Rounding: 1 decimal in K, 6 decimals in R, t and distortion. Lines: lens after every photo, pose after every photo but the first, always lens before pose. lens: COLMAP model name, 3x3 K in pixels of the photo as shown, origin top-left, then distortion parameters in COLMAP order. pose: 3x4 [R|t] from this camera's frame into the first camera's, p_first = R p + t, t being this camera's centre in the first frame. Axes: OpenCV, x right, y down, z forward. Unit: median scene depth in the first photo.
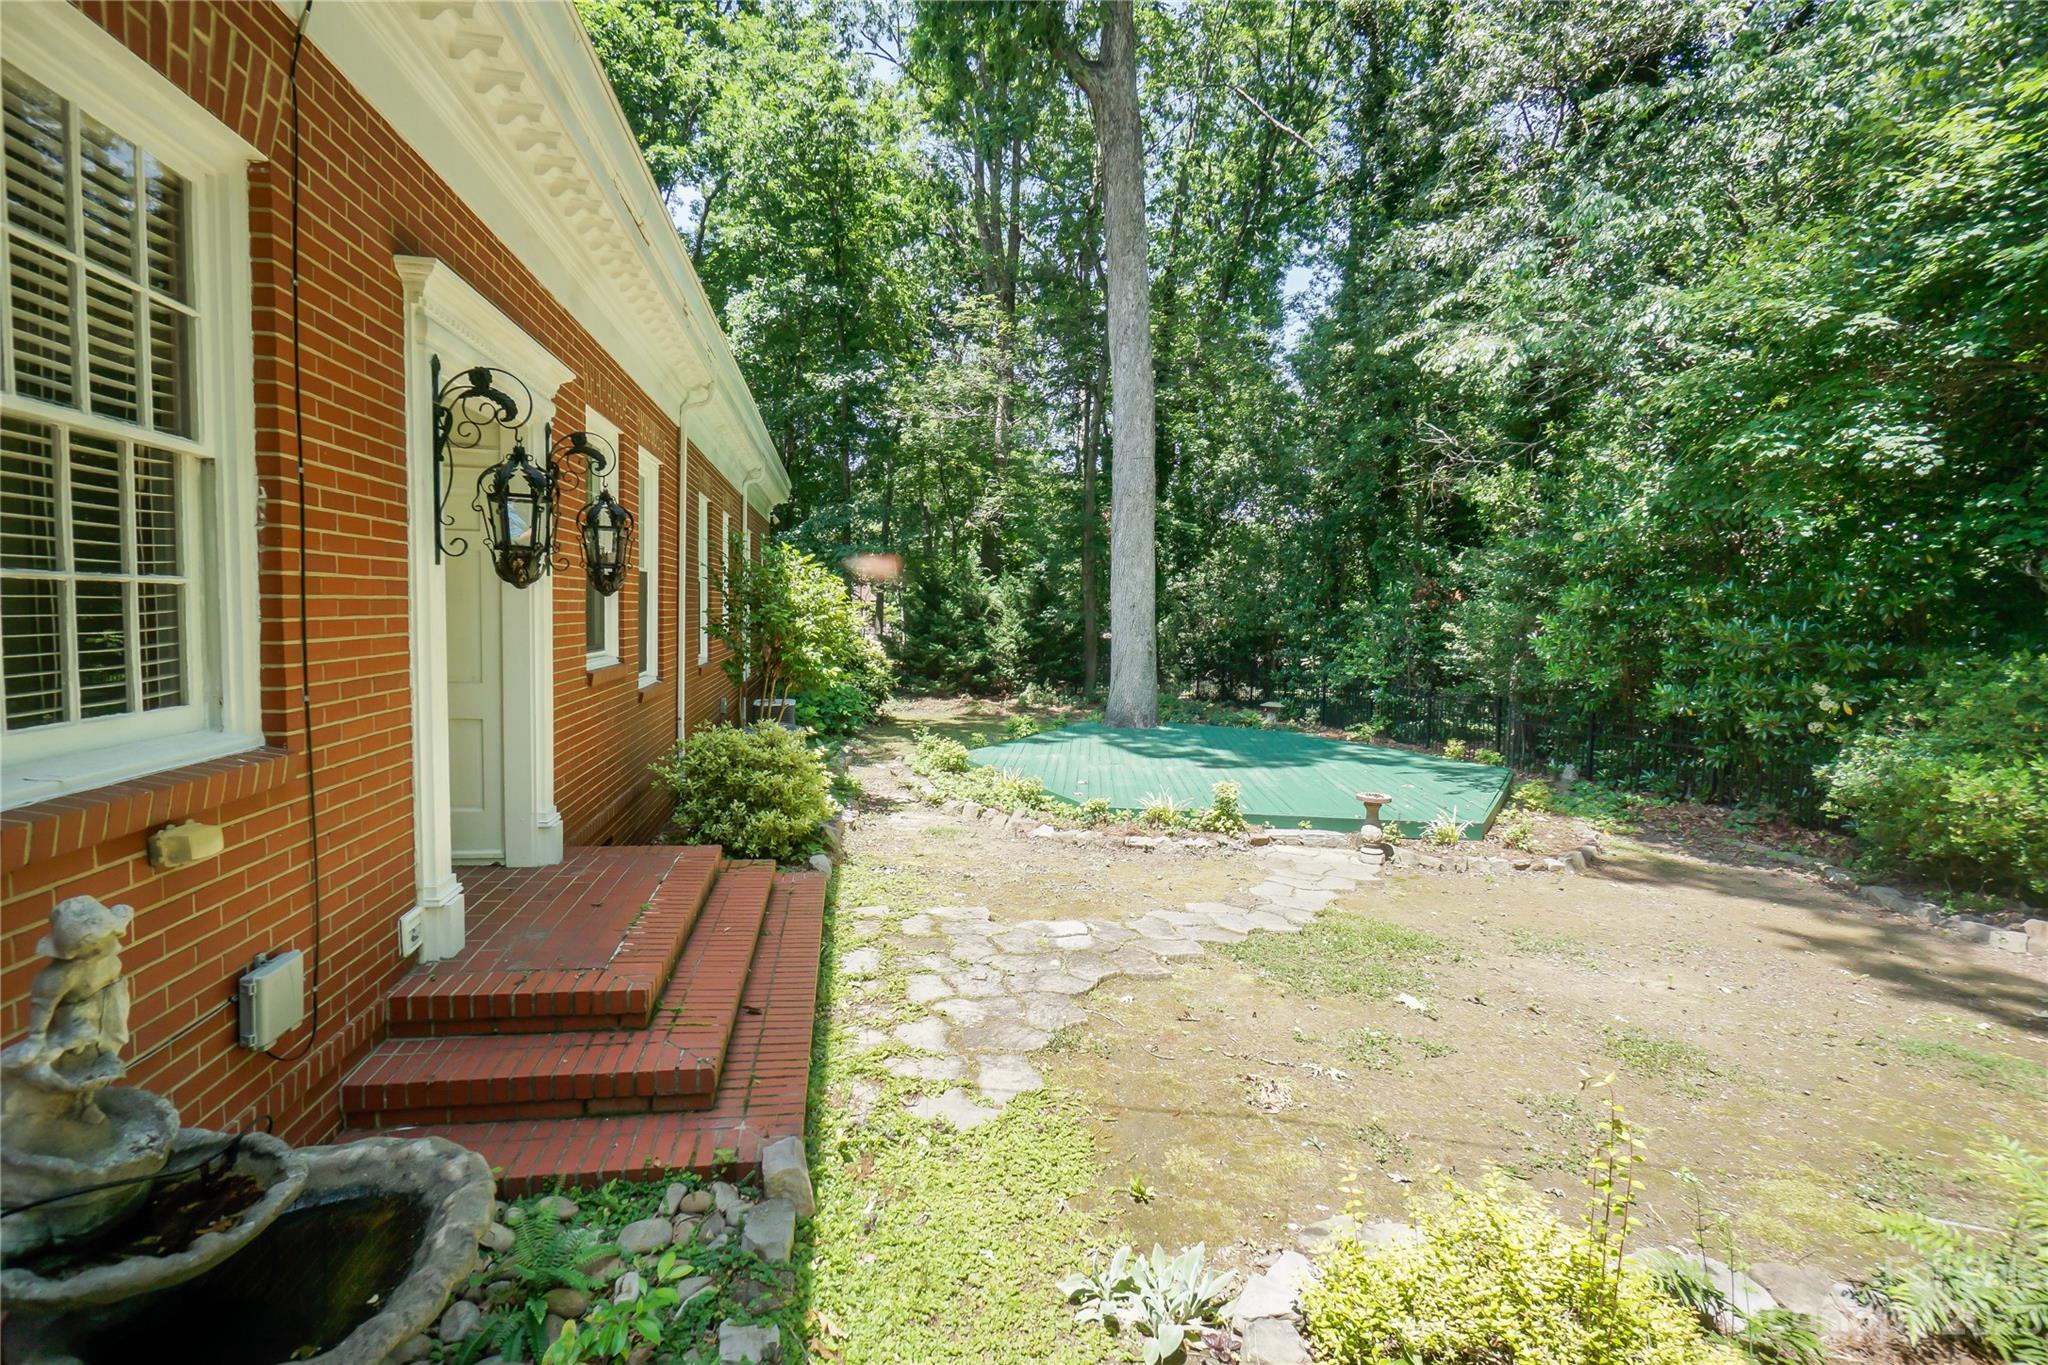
lens RADIAL K [[914.0, 0, 1019.4], [0, 914.0, 671.7], [0, 0, 1]] dist [-0.001785, -0.000134]
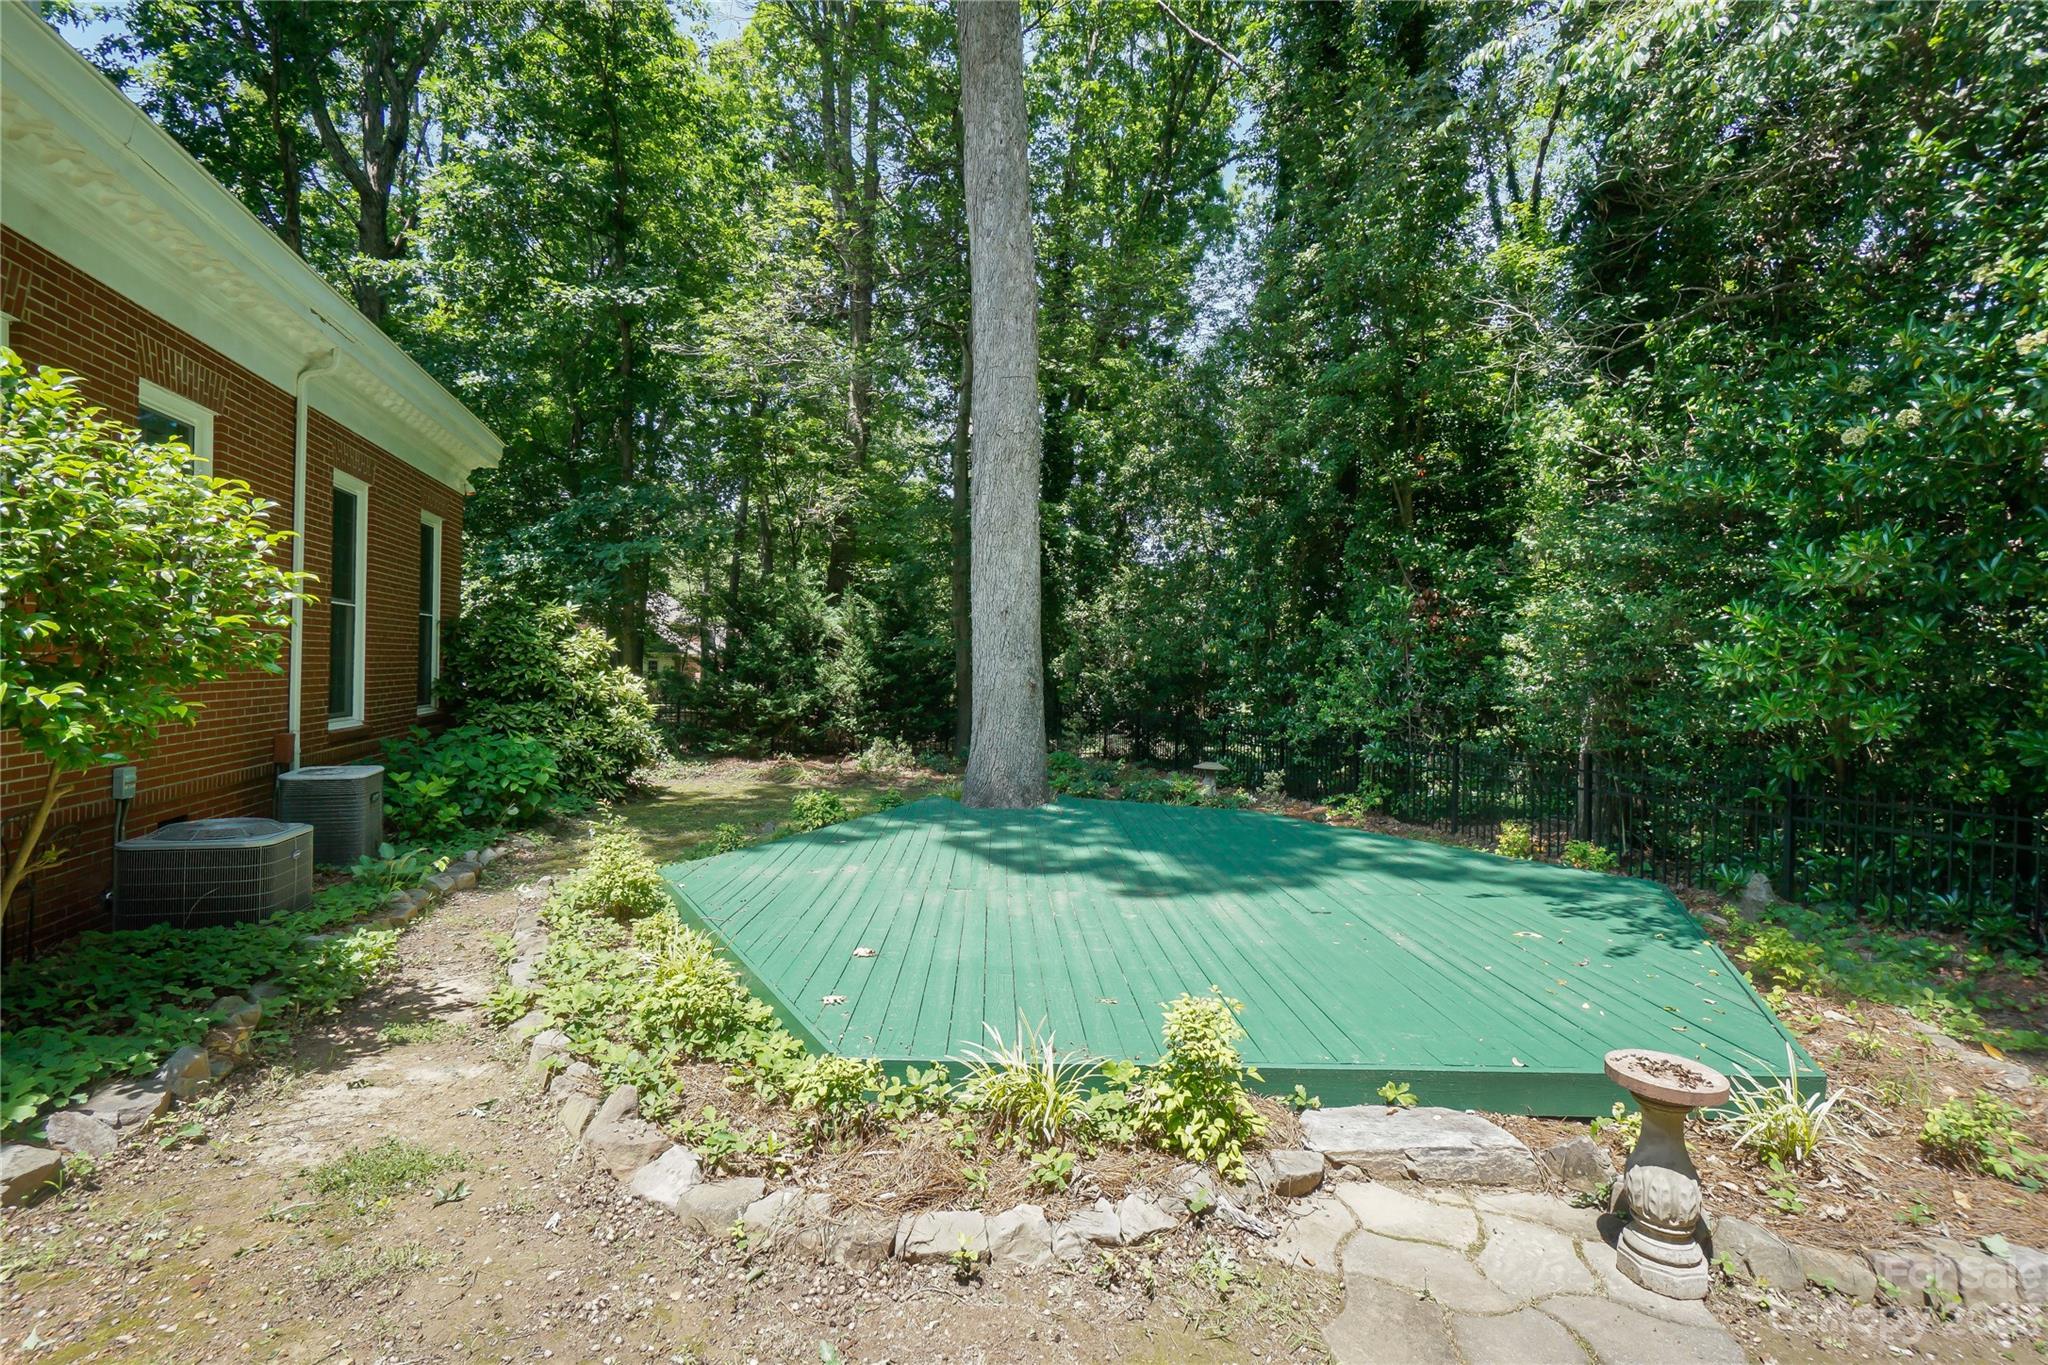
lens RADIAL K [[914.0, 0, 1019.4], [0, 914.0, 671.7], [0, 0, 1]] dist [-0.001785, -0.000134]
pose [[0.994603, 0.003354, 0.103699, 0.062900], [0.003151, 0.998040, -0.062502, 0.007539], [-0.103705, 0.062492, 0.992643, 0.344168]]
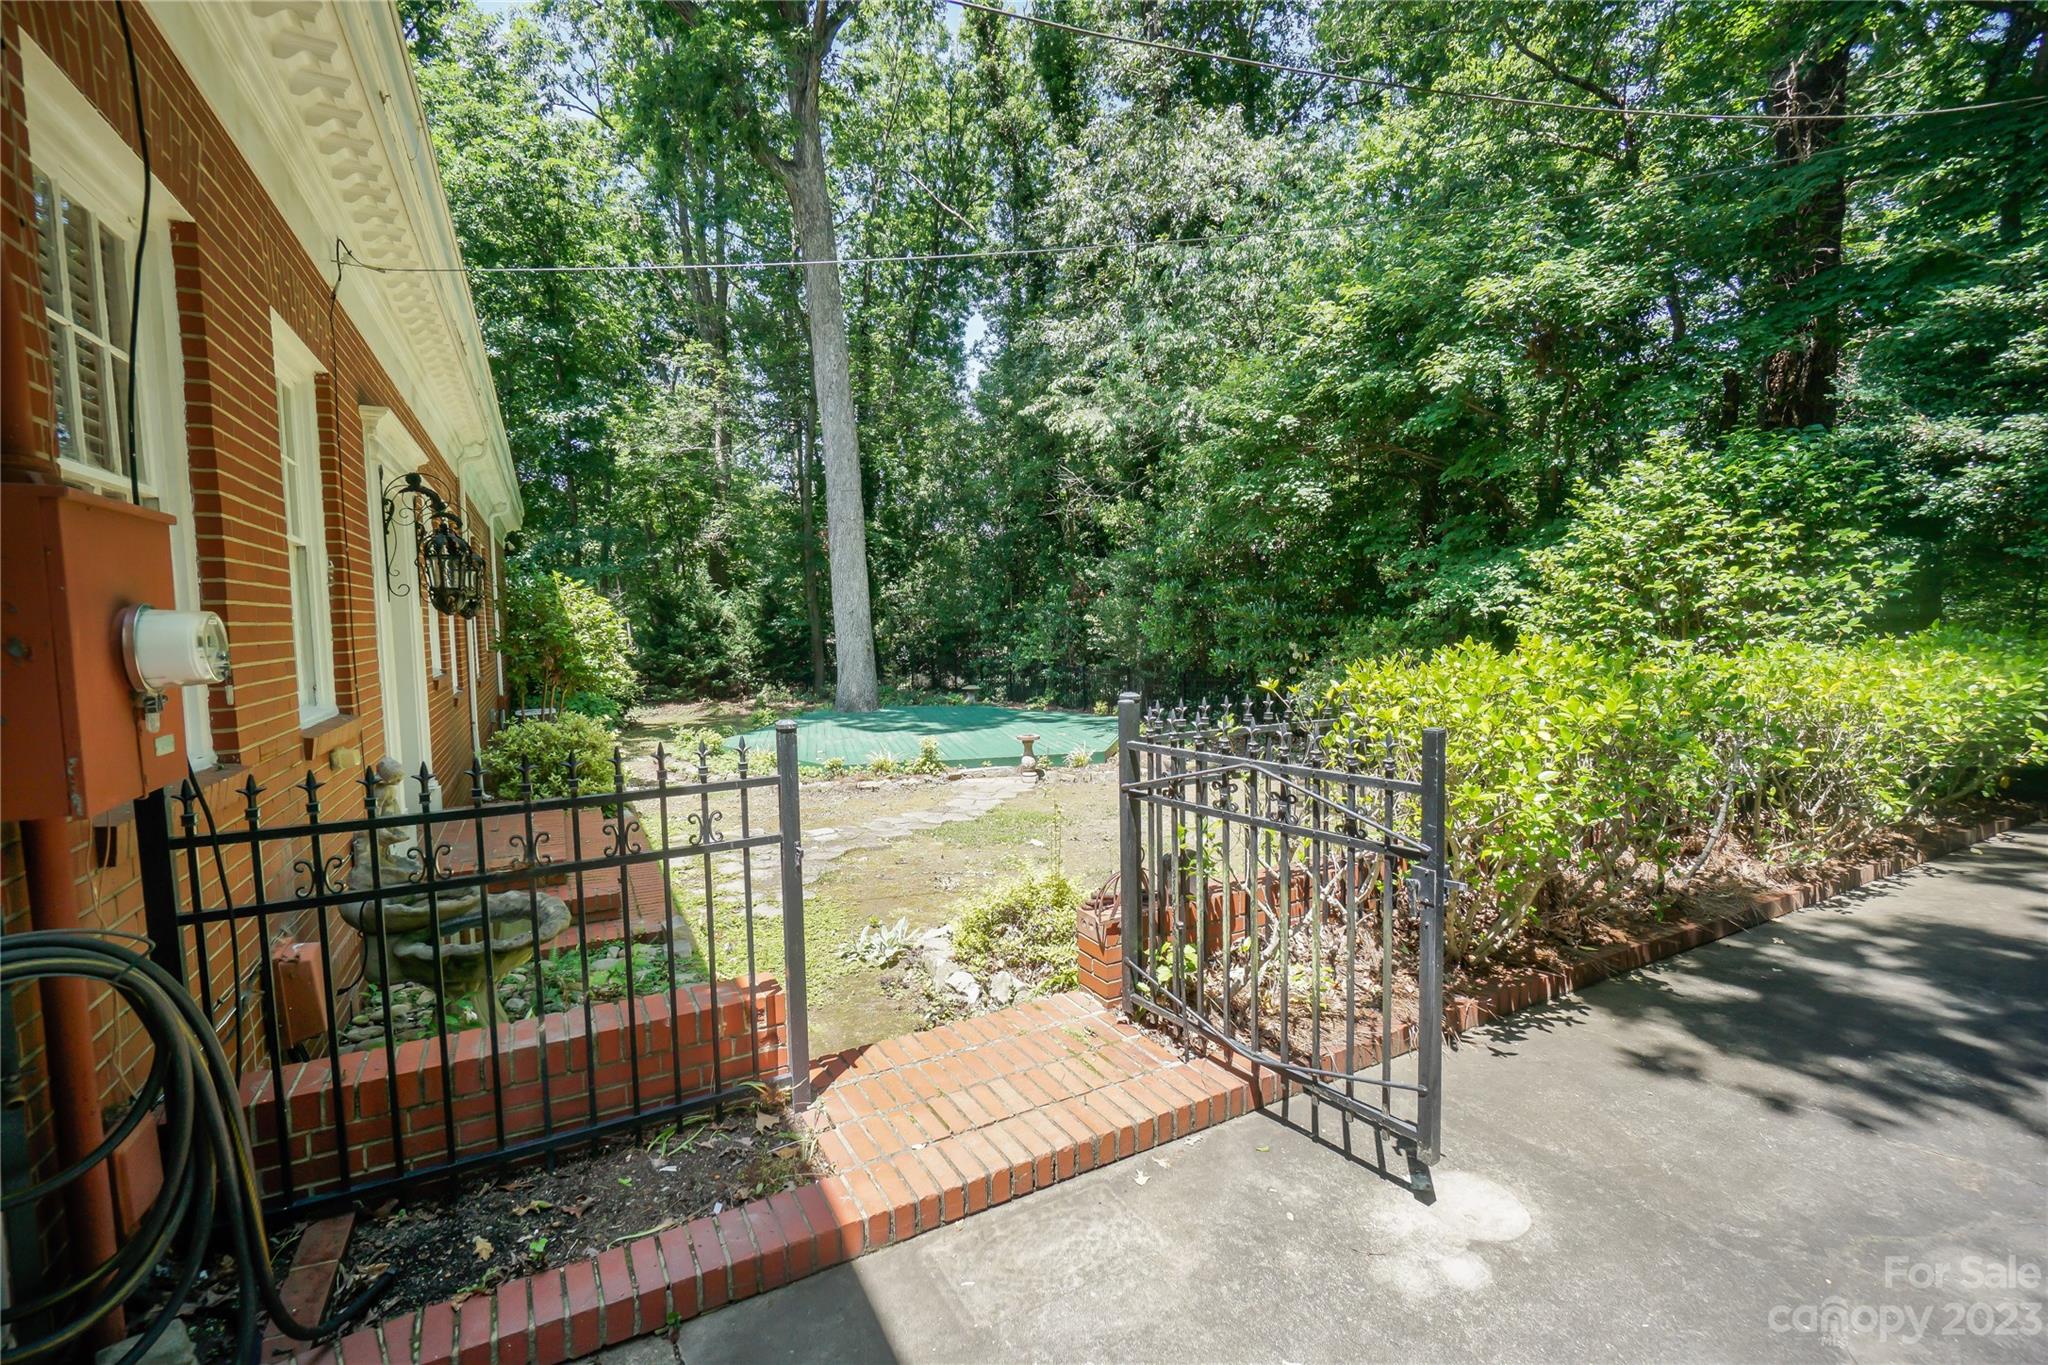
lens RADIAL K [[863.8, 0, 1008.7], [0, 863.8, 684.0], [0, 0, 1]] dist [-0.000901, -0.000054]
pose [[0.954002, -0.067029, 0.292213, -0.017296], [0.063781, 0.997750, 0.020640, 0.011871], [-0.292939, -0.001053, 0.956131, -0.145768]]
